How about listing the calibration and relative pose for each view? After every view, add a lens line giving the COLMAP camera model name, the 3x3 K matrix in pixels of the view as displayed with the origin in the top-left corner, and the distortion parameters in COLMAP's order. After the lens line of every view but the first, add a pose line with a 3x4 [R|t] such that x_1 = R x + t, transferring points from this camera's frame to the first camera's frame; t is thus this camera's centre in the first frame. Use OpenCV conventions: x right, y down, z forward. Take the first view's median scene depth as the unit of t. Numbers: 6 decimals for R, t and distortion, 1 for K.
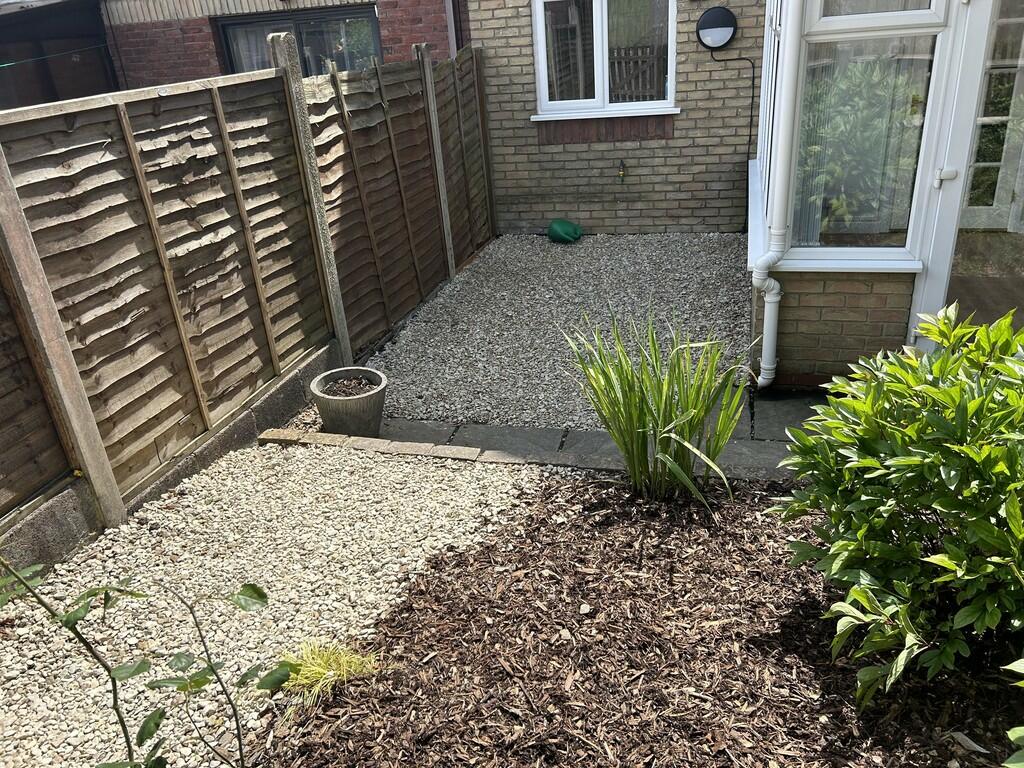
lens RADIAL K [[775.9, 0, 509.4], [0, 775.9, 377.1], [0, 0, 1]] dist [0.027794, -0.003222]
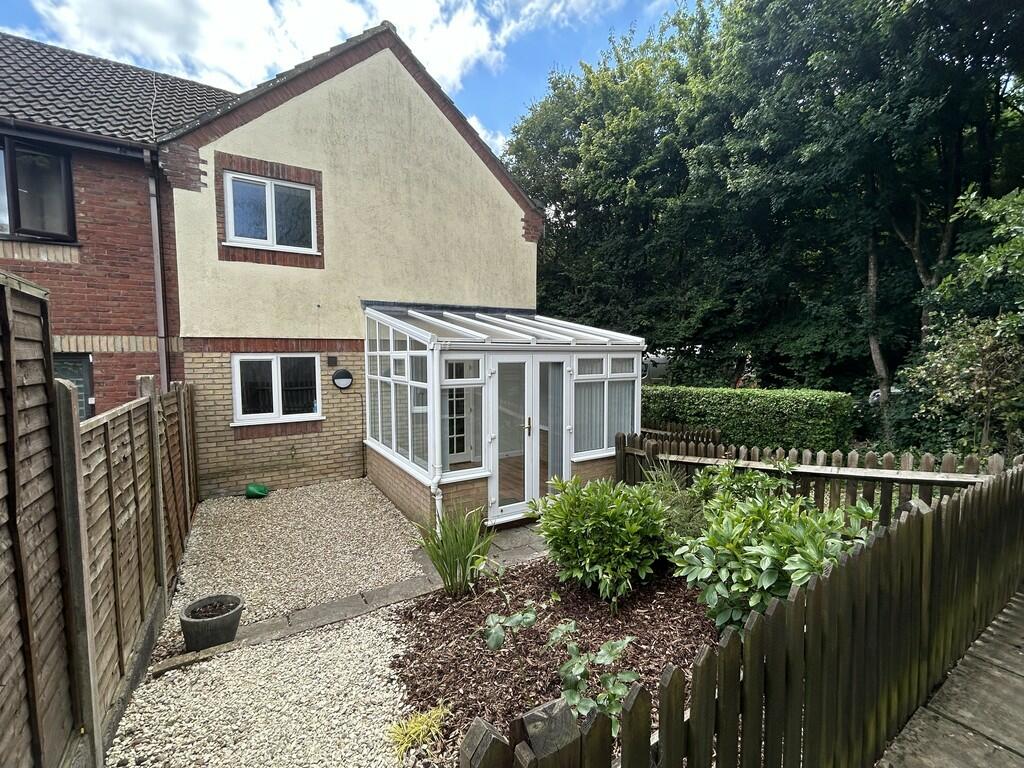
lens RADIAL K [[445.5, 0, 509.5], [0, 445.5, 383.3], [0, 0, 1]] dist [0.000147, 0.001747]
pose [[0.674190, 0.028670, 0.738001, -0.272666], [0.265542, 0.923016, -0.278440, 0.001370], [-0.689170, 0.383692, 0.614675, -0.006197]]
